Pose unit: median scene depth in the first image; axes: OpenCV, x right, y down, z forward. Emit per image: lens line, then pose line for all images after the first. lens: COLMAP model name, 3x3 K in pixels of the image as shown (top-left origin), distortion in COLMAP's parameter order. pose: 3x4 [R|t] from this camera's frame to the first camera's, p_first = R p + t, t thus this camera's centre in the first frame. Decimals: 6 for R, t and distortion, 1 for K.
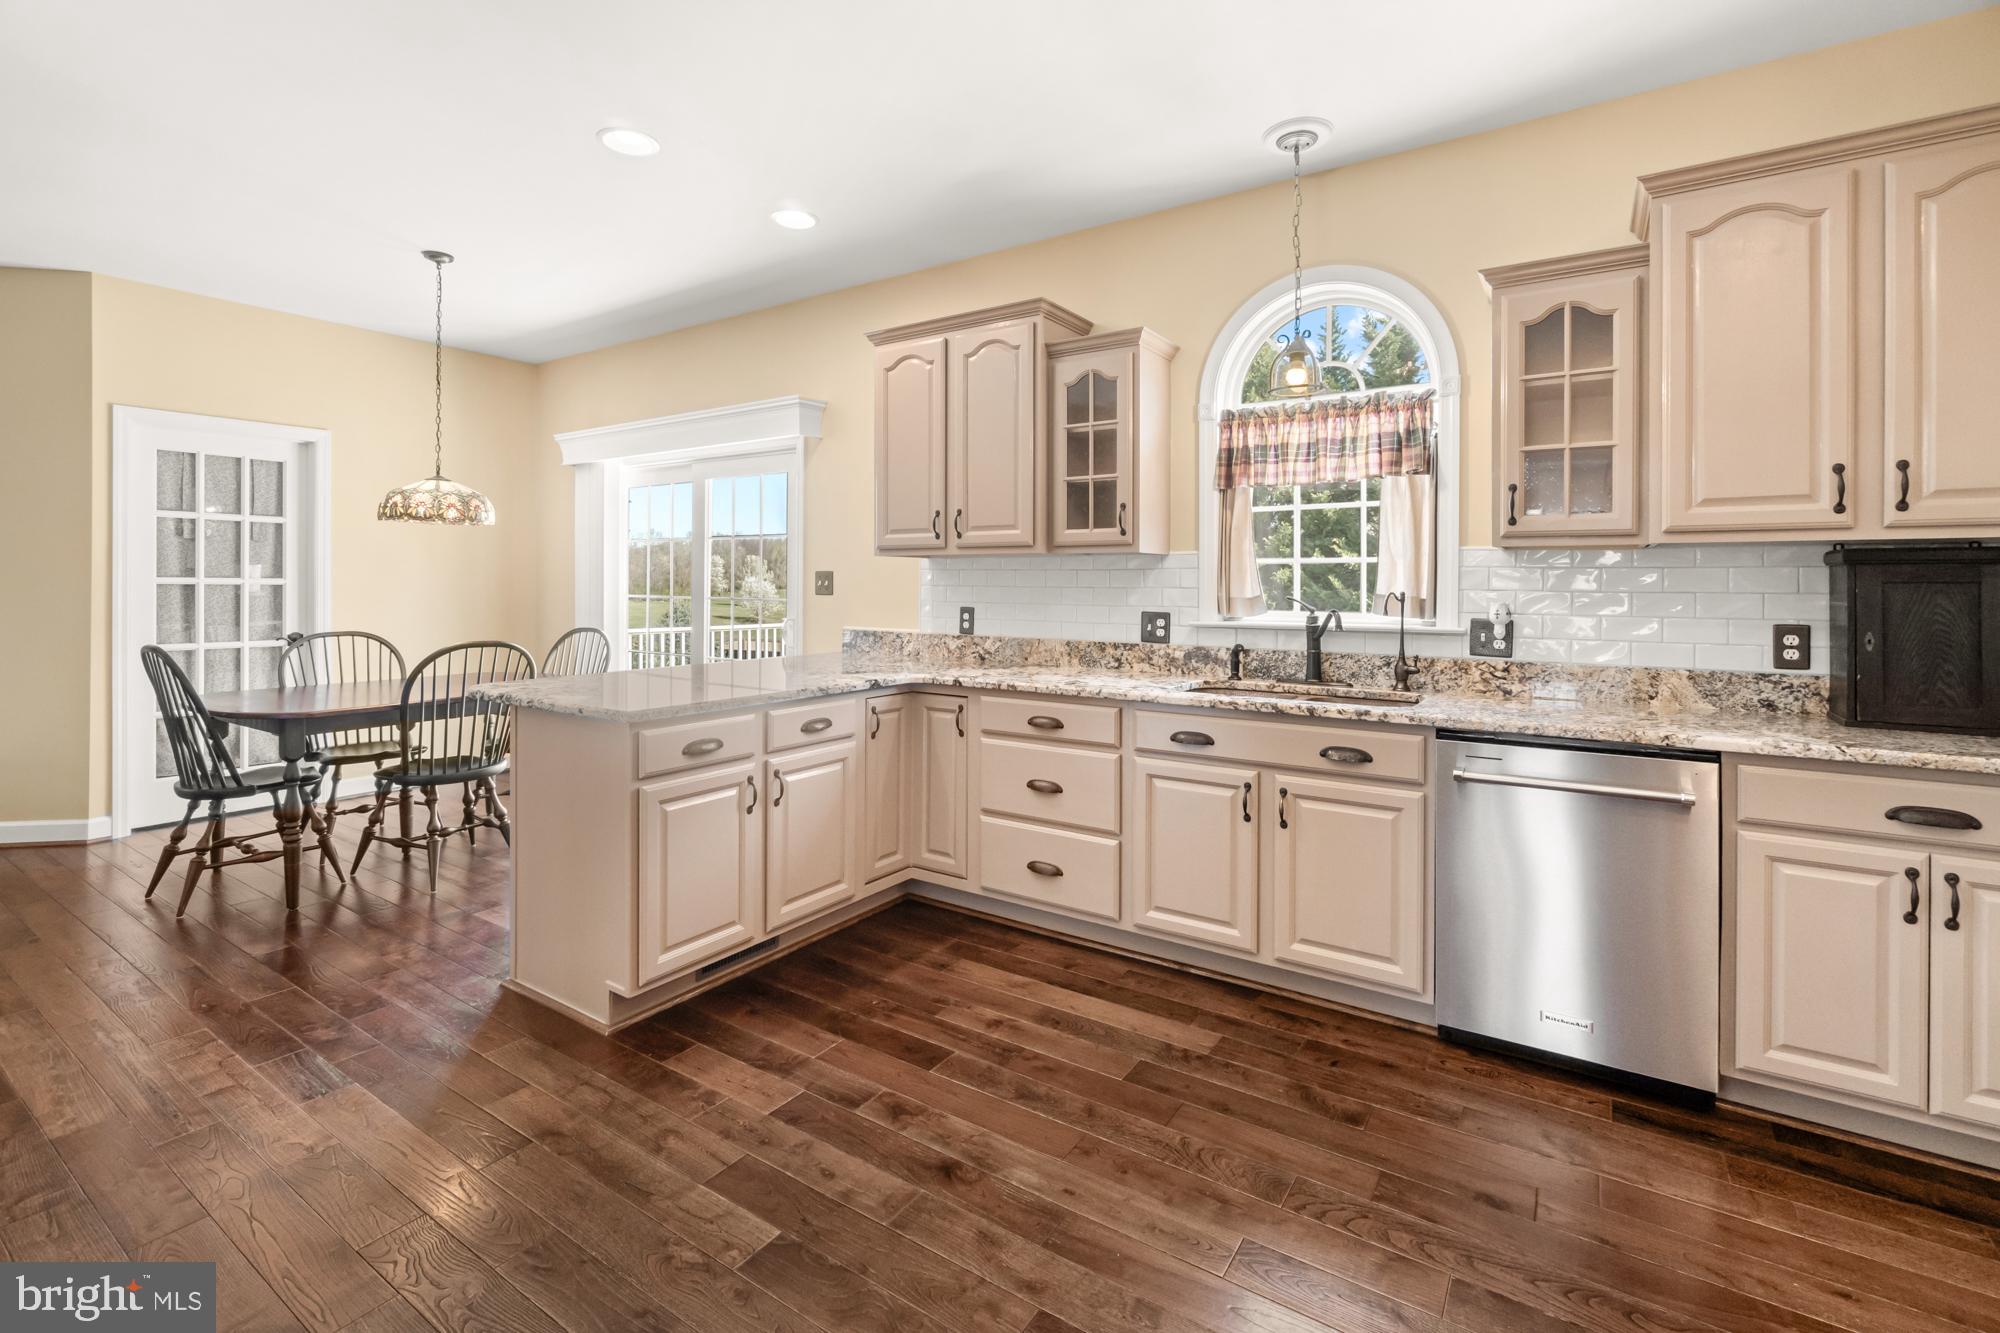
lens RADIAL K [[894.5, 0, 994.4], [0, 894.5, 583.0], [0, 0, 1]] dist [-0.000574, -0.000121]
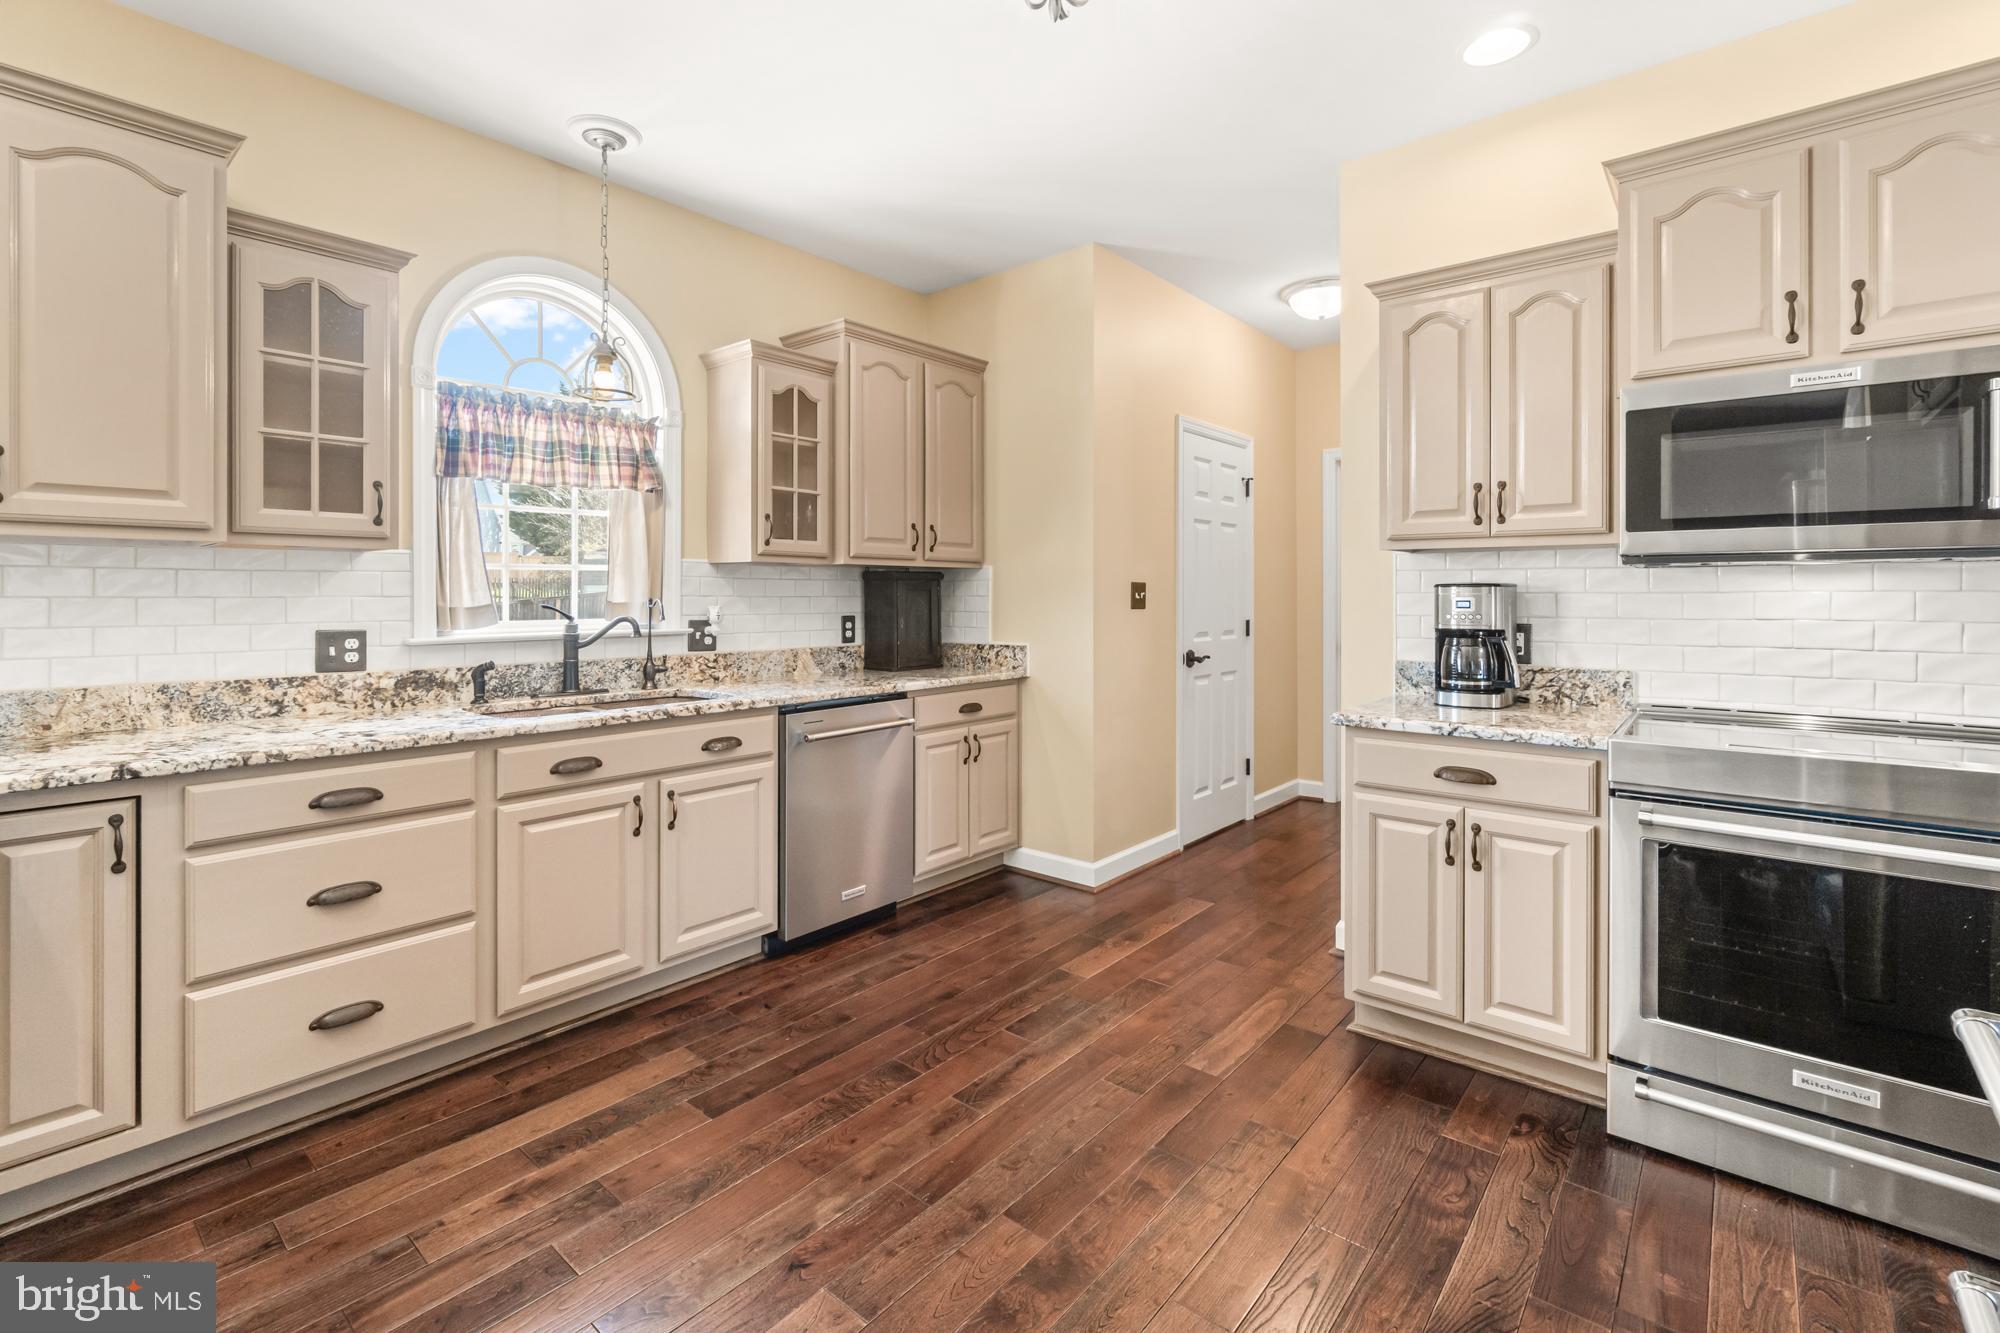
lens RADIAL K [[884.7, 0, 994.5], [0, 884.7, 593.3], [0, 0, 1]] dist [-0.003661, -0.000214]
pose [[0.115338, -0.003431, 0.993320, -0.542380], [0.000824, 0.999994, 0.003358, 0.000530], [-0.993326, 0.000431, 0.115340, 0.437468]]
